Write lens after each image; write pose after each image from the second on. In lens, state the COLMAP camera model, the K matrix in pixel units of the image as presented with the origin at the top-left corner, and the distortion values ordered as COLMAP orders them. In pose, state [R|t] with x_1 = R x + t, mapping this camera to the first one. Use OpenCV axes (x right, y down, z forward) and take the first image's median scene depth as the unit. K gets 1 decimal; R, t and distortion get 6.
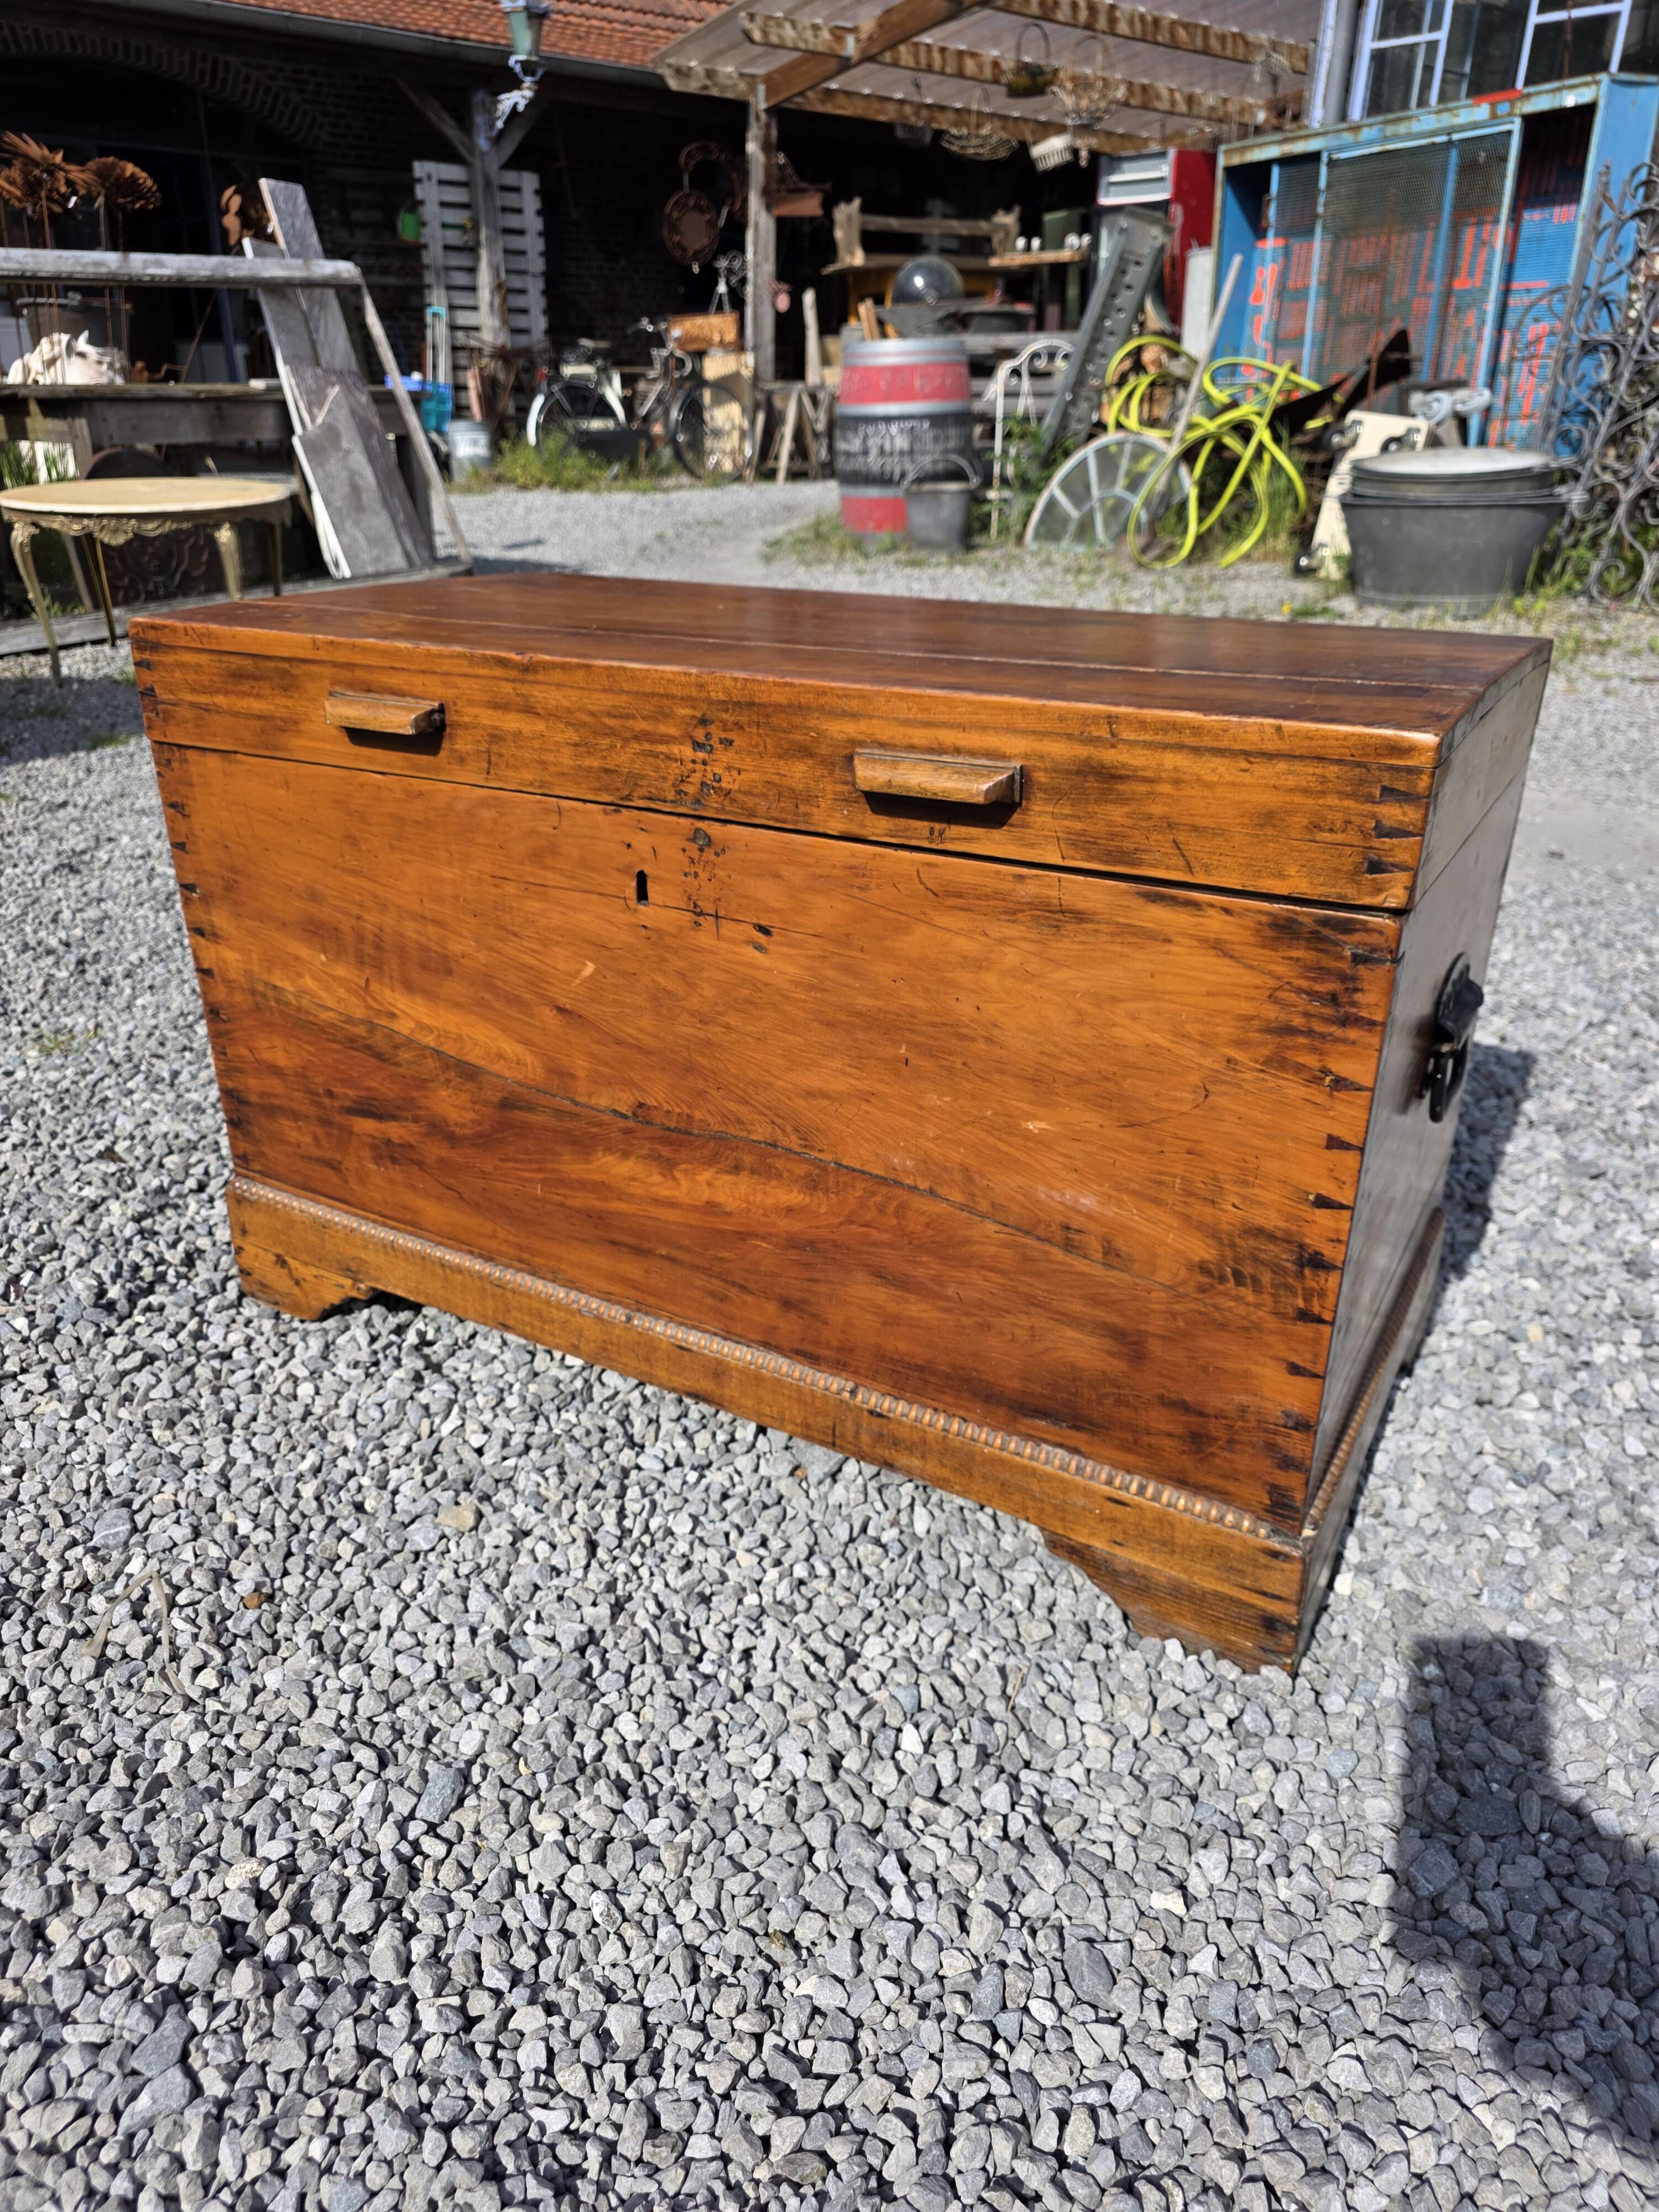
lens RADIAL K [[1544.0, 0, 861.3], [0, 1544.0, 1116.2], [0, 0, 1]] dist [0.023287, -0.022203]
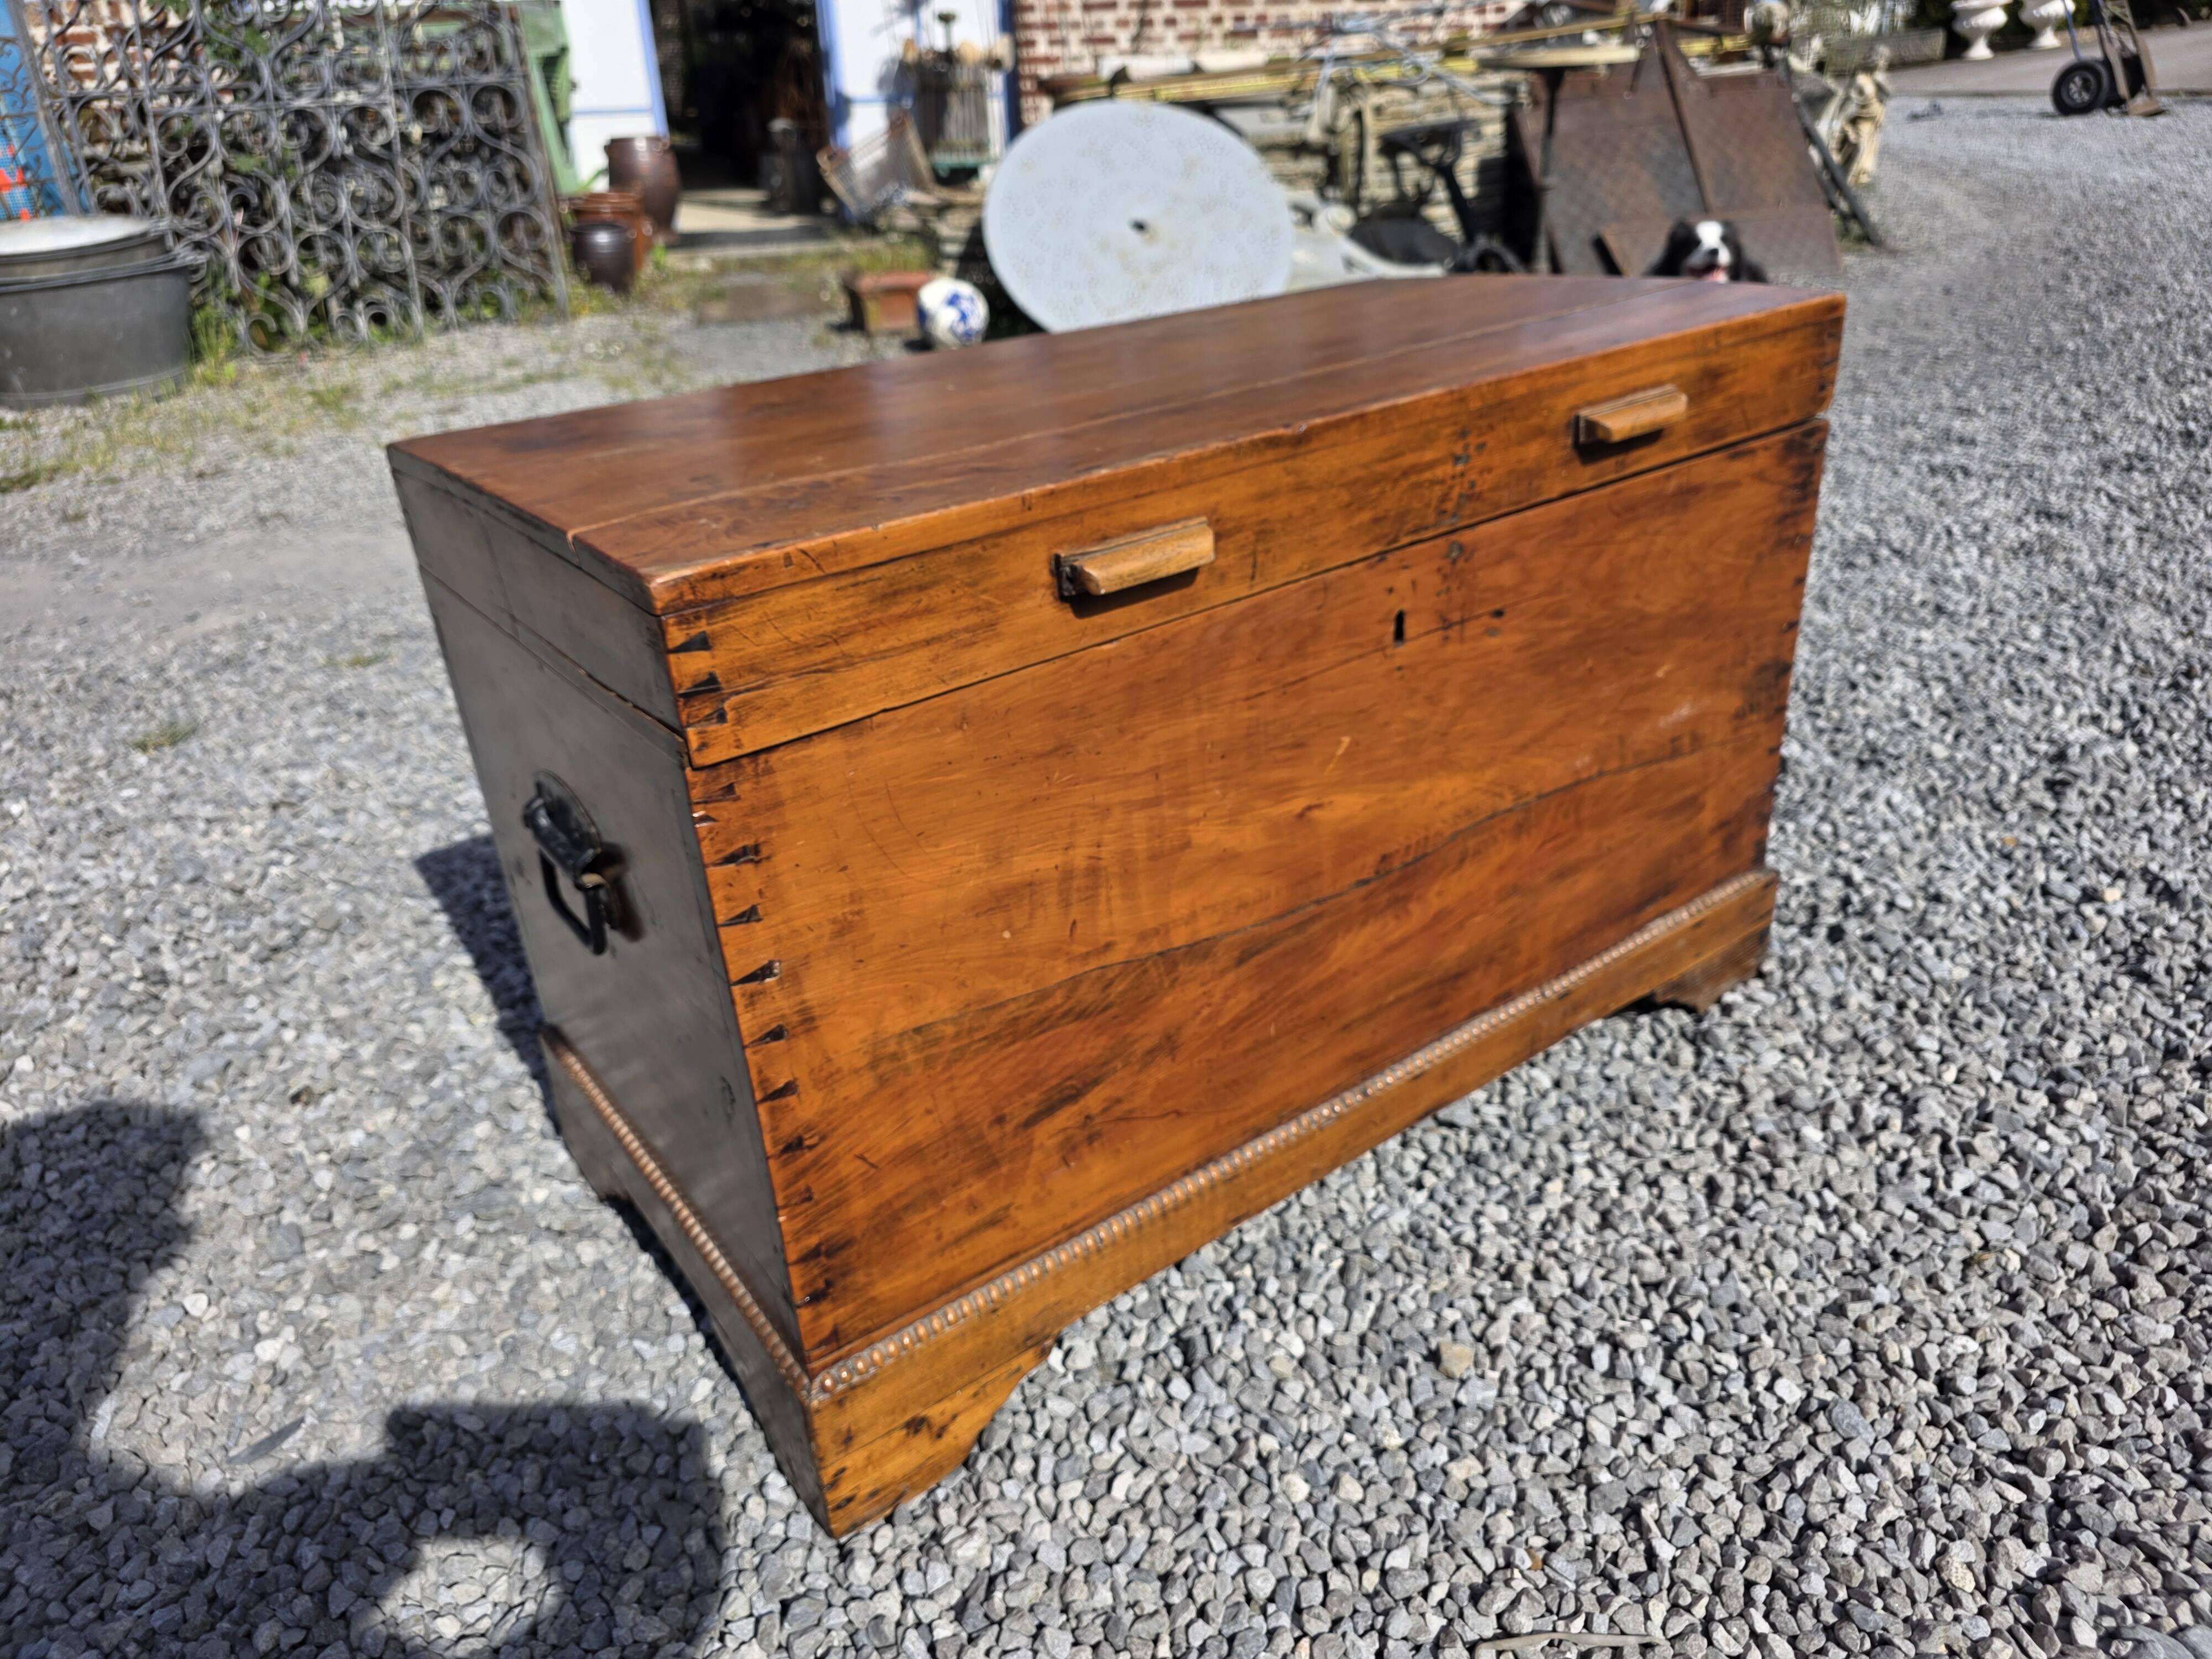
lens RADIAL K [[1547.8, 0, 1098.7], [0, 1547.8, 852.7], [0, 0, 1]] dist [0.025825, -0.022952]
pose [[0.403983, -0.434112, 0.805199, -0.985844], [0.442078, 0.863260, 0.243616, -0.321646], [-0.800852, 0.257544, 0.540654, 0.618093]]
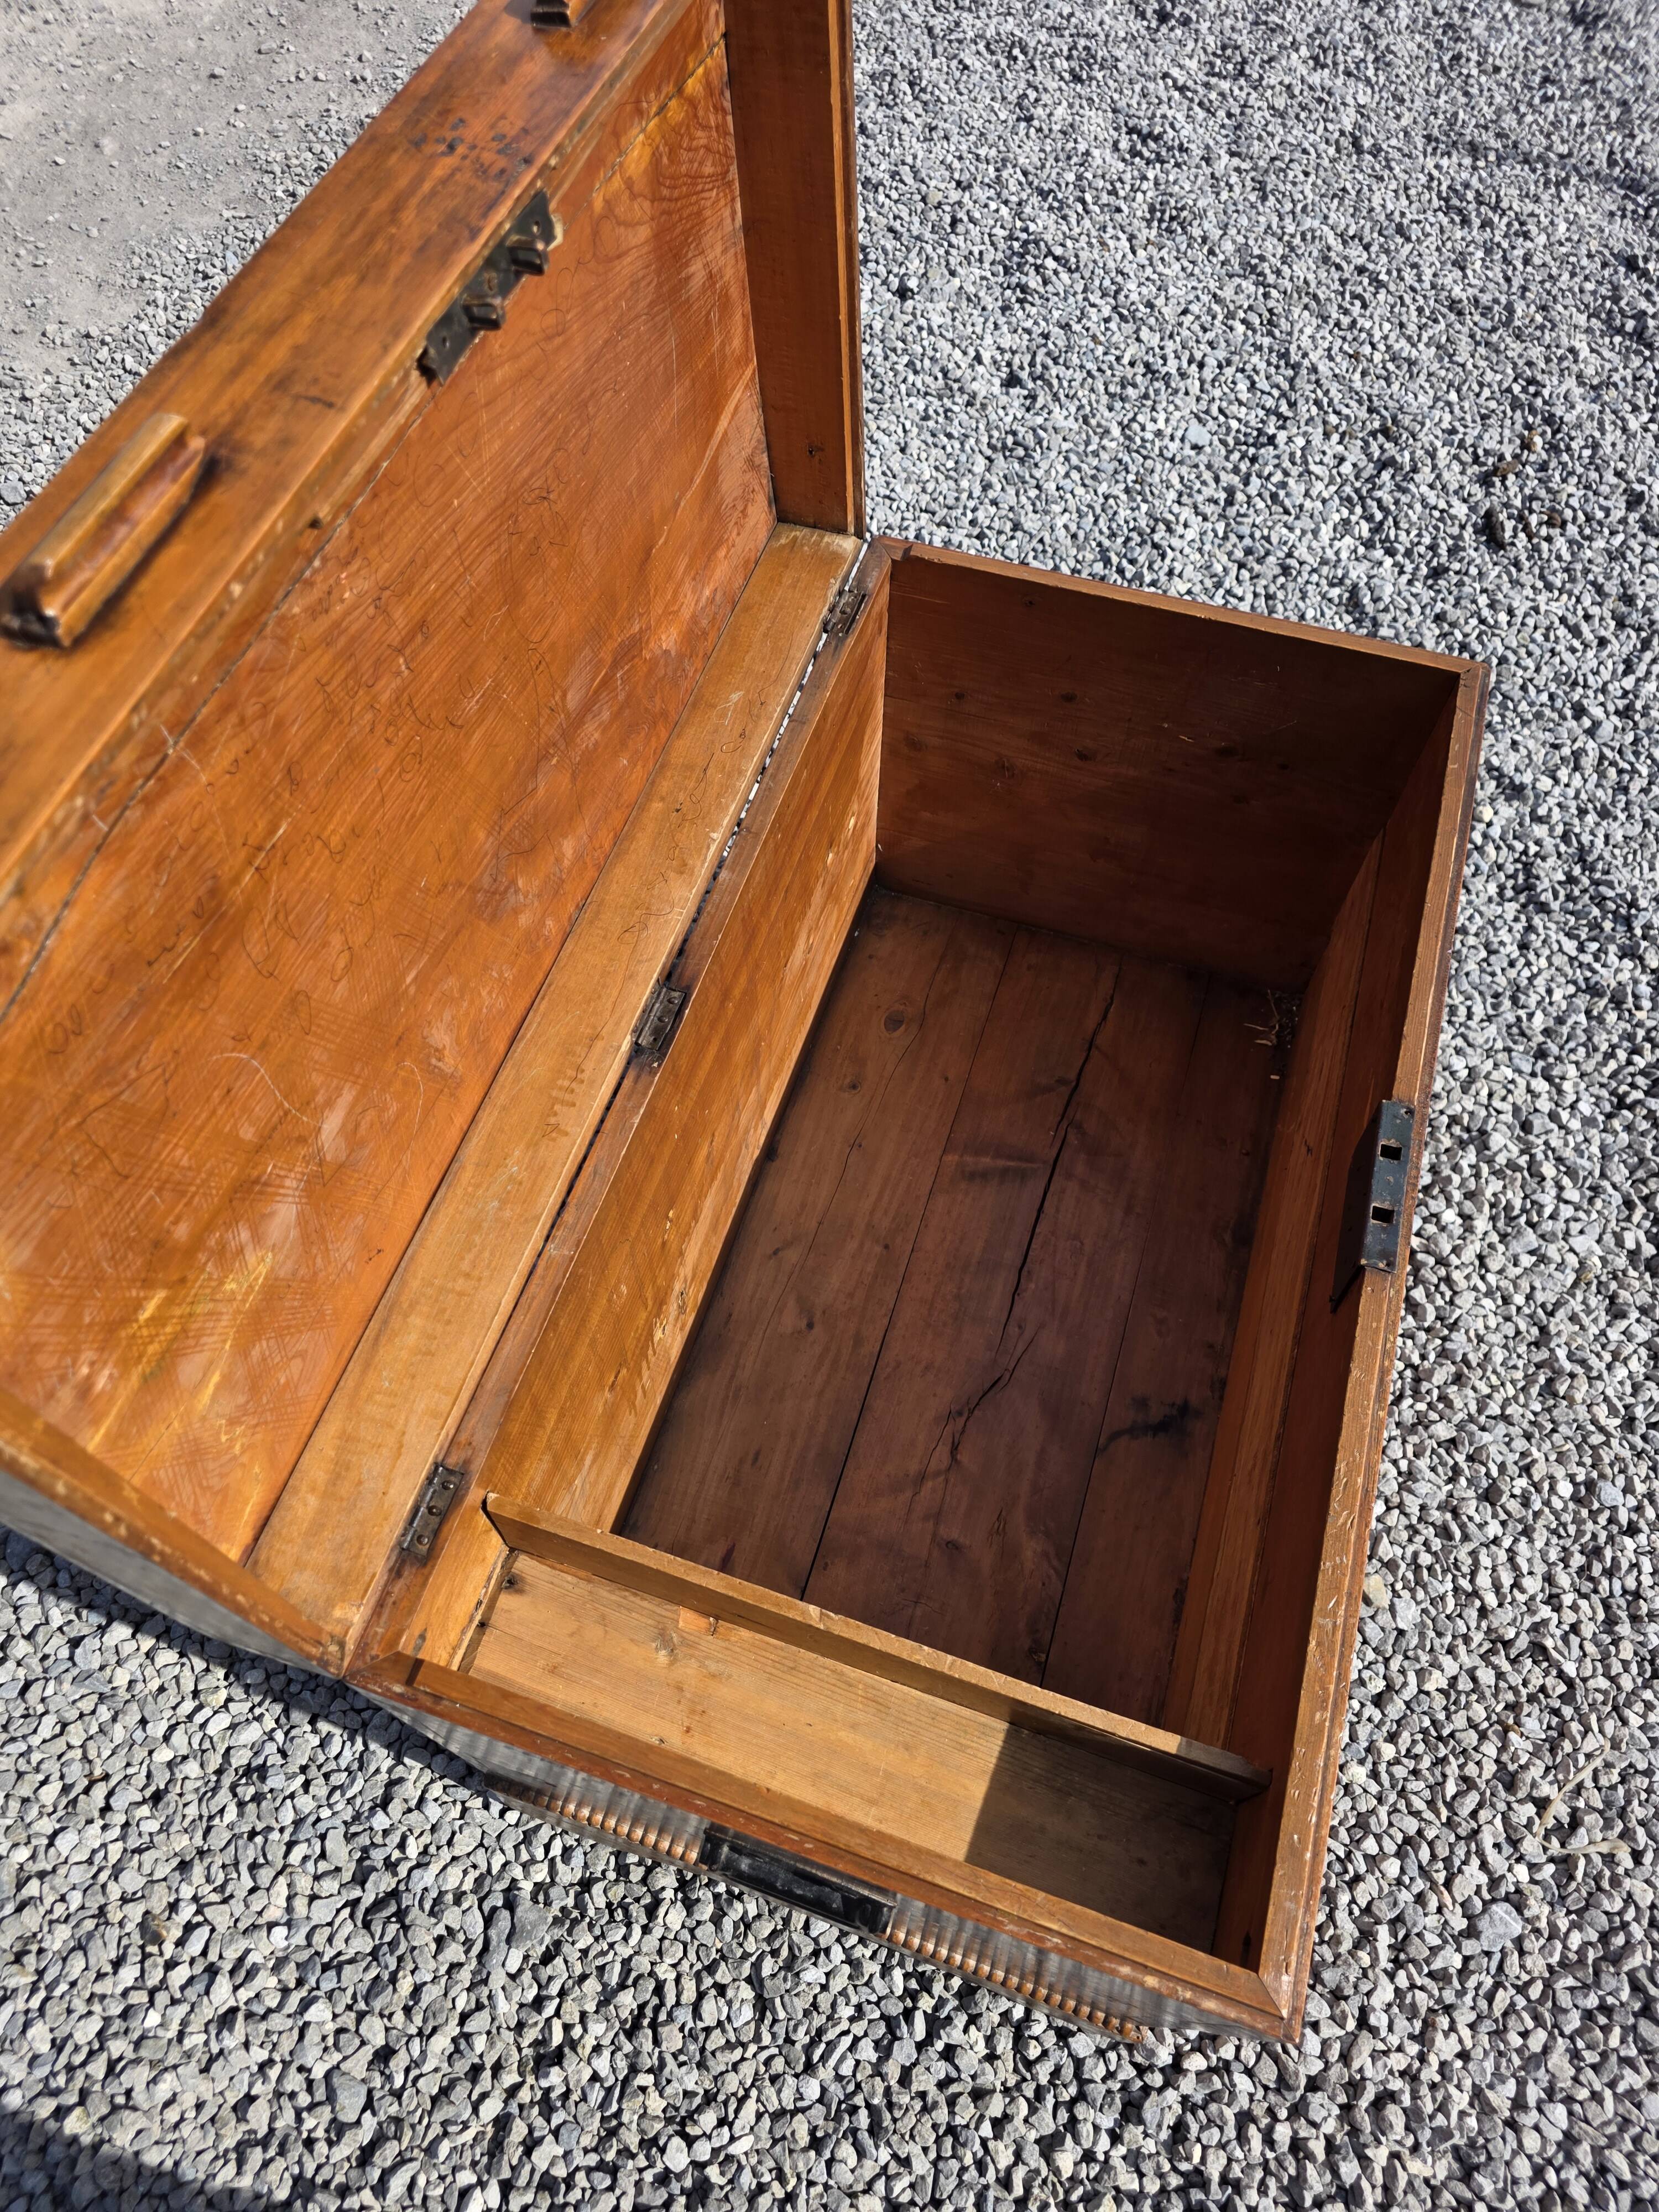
lens RADIAL K [[1547.8, 0, 816.6], [0, 1547.8, 1116.5], [0, 0, 1]] dist [0.025825, -0.022952]
pose [[-0.206174, -0.844390, 0.494467, -0.465367], [0.403731, 0.386900, 0.829041, -1.065781], [-0.891343, 0.370559, 0.261138, 0.971435]]
